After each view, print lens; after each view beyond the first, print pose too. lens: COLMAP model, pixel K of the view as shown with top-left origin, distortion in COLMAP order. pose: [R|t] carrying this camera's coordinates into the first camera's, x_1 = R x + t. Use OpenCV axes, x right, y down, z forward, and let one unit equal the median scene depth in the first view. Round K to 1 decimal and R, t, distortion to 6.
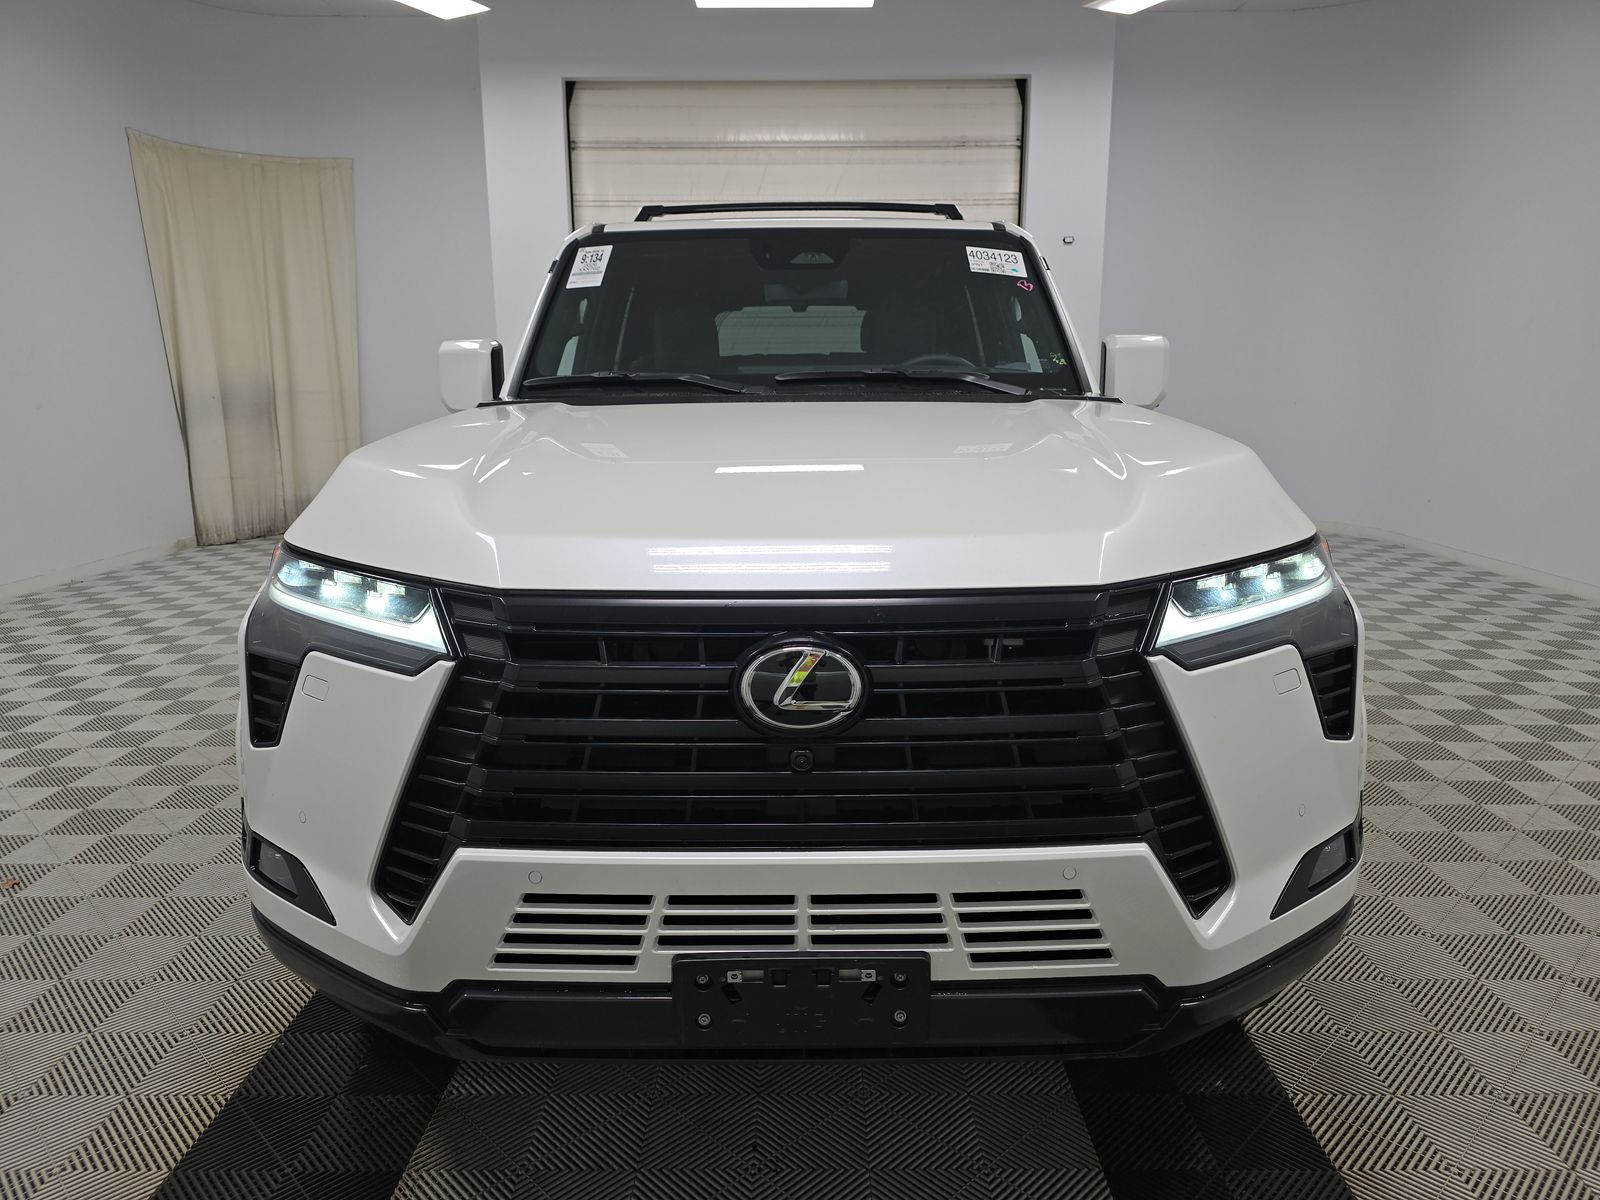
lens RADIAL K [[1081.6, 0, 801.1], [0, 1081.6, 601.8], [0, 0, 1]] dist [0.028486, -0.015396]
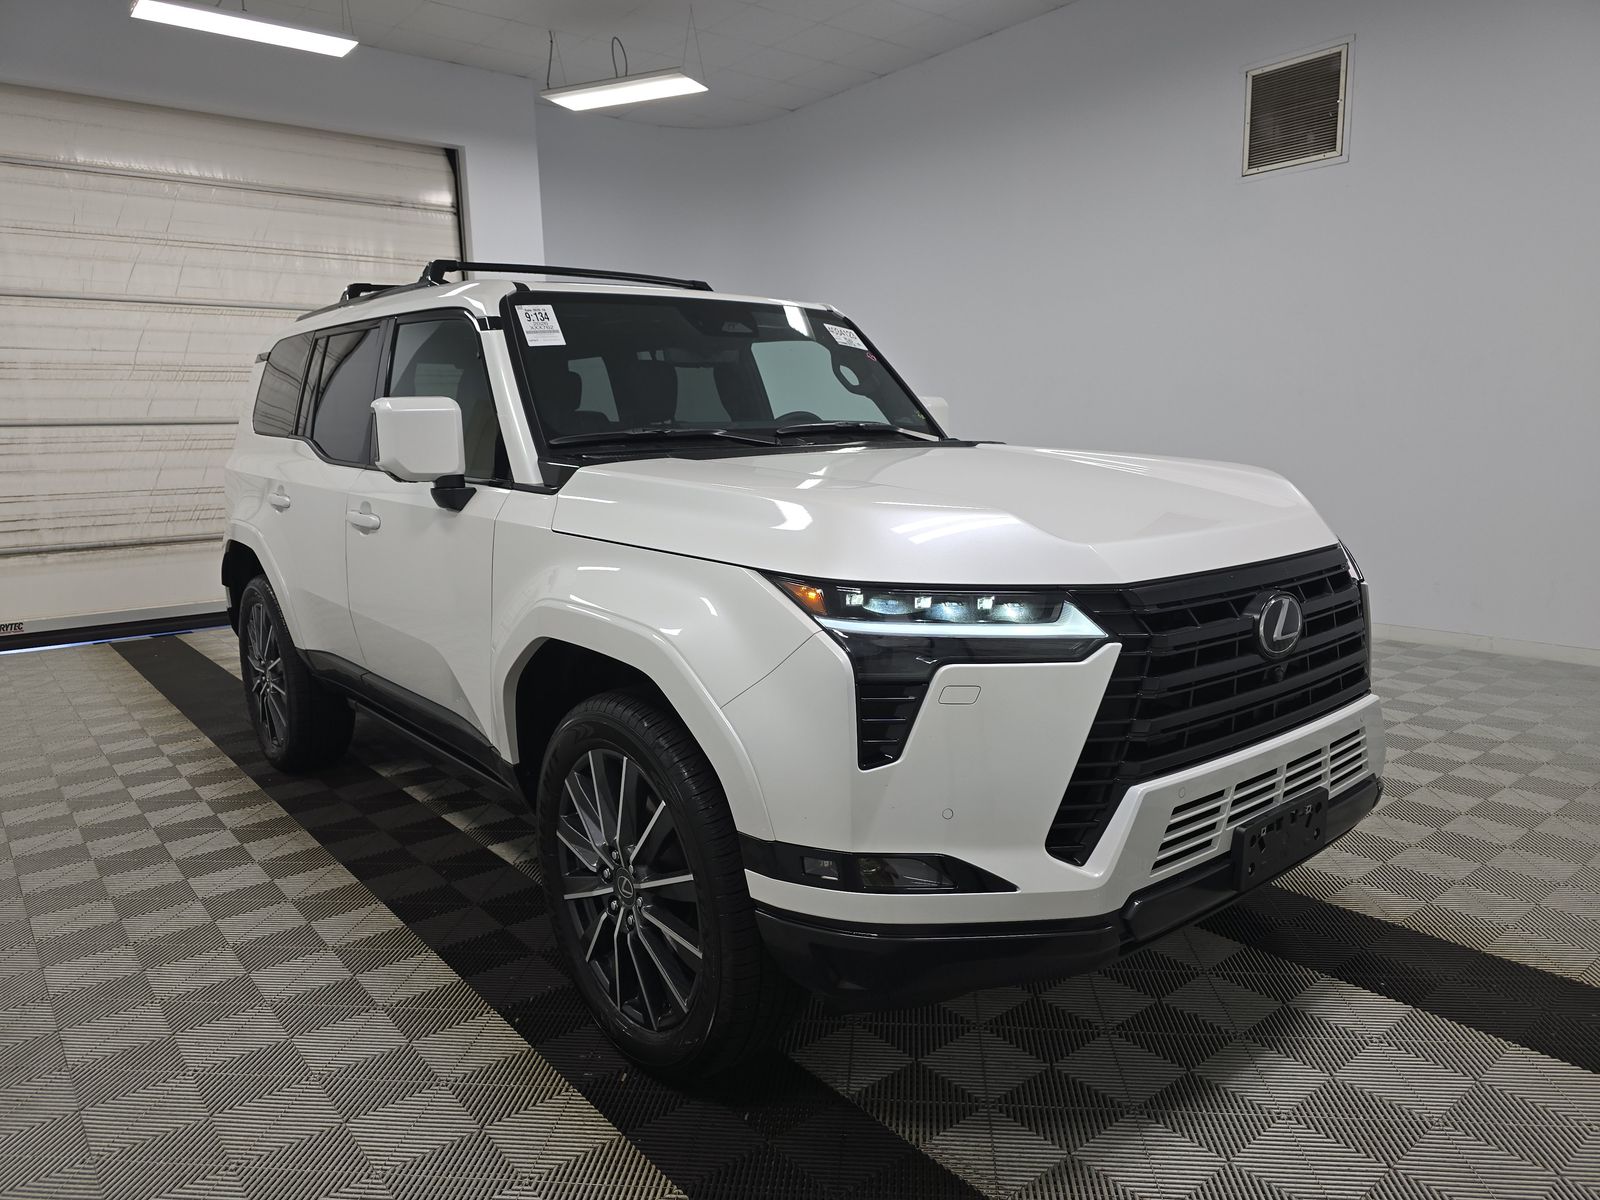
lens RADIAL K [[1081.6, 0, 802.7], [0, 1081.6, 596.0], [0, 0, 1]] dist [0.028486, -0.015396]
pose [[0.774330, -0.108756, 0.623366, -1.128207], [0.145366, 0.989346, -0.007963, -0.035238], [-0.615859, 0.096782, 0.781890, 0.171153]]
